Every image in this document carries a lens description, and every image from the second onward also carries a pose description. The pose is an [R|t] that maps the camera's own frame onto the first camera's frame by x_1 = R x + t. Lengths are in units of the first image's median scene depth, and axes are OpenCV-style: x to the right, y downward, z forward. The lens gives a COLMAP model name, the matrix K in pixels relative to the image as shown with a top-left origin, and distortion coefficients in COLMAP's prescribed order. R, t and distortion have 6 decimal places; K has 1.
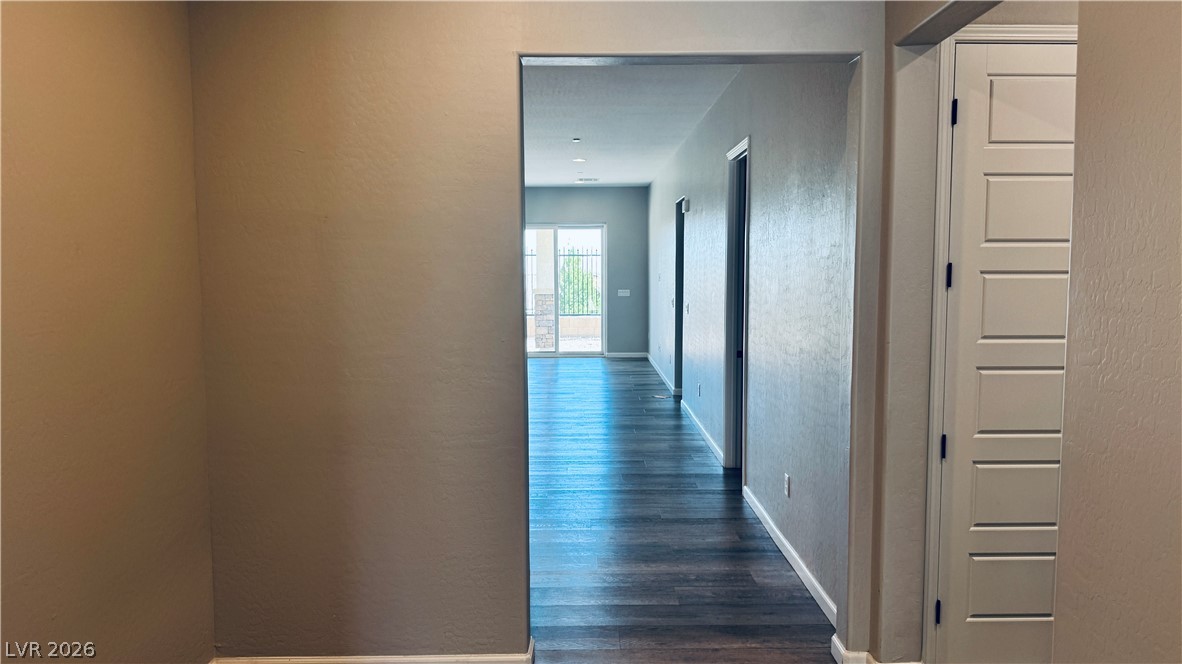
lens RADIAL K [[810.7, 0, 591.0], [0, 810.7, 332.0], [0, 0, 1]] dist [0.003818, 0.000807]
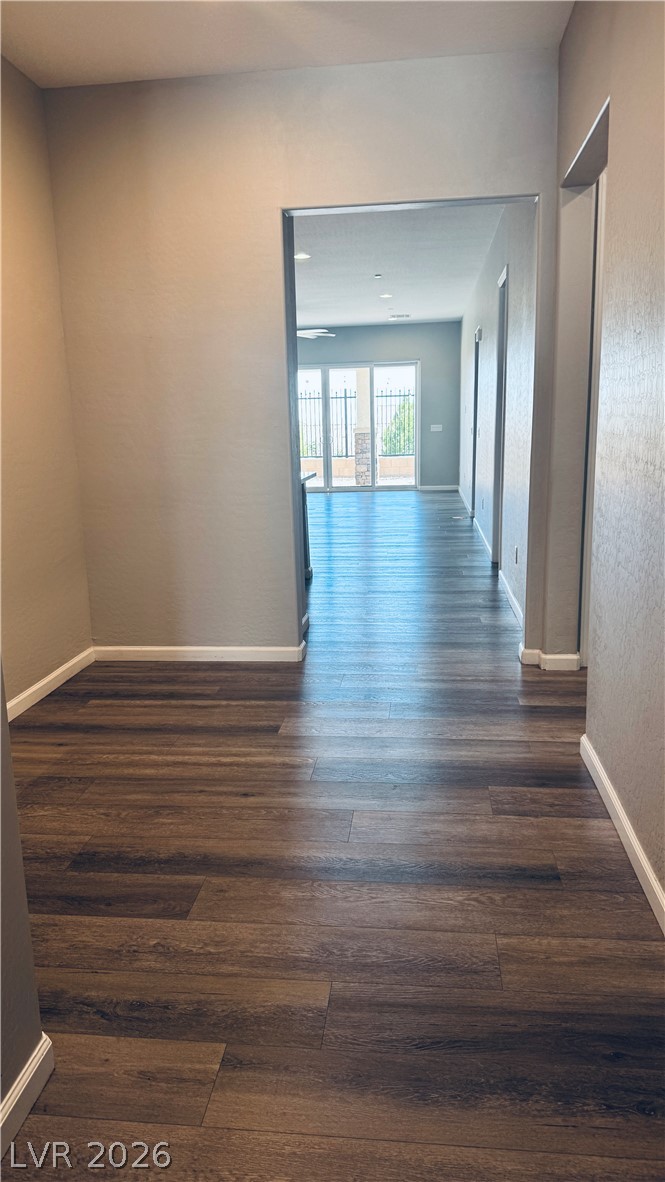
lens RADIAL K [[815.2, 0, 332.5], [0, 815.2, 591.0], [0, 0, 1]] dist [0.066487, 0.000091]
pose [[0.993212, 0.002868, -0.116279, 0.033692], [0.012327, 0.991471, 0.129747, 0.023993], [0.115659, -0.130300, 0.984705, -0.094017]]
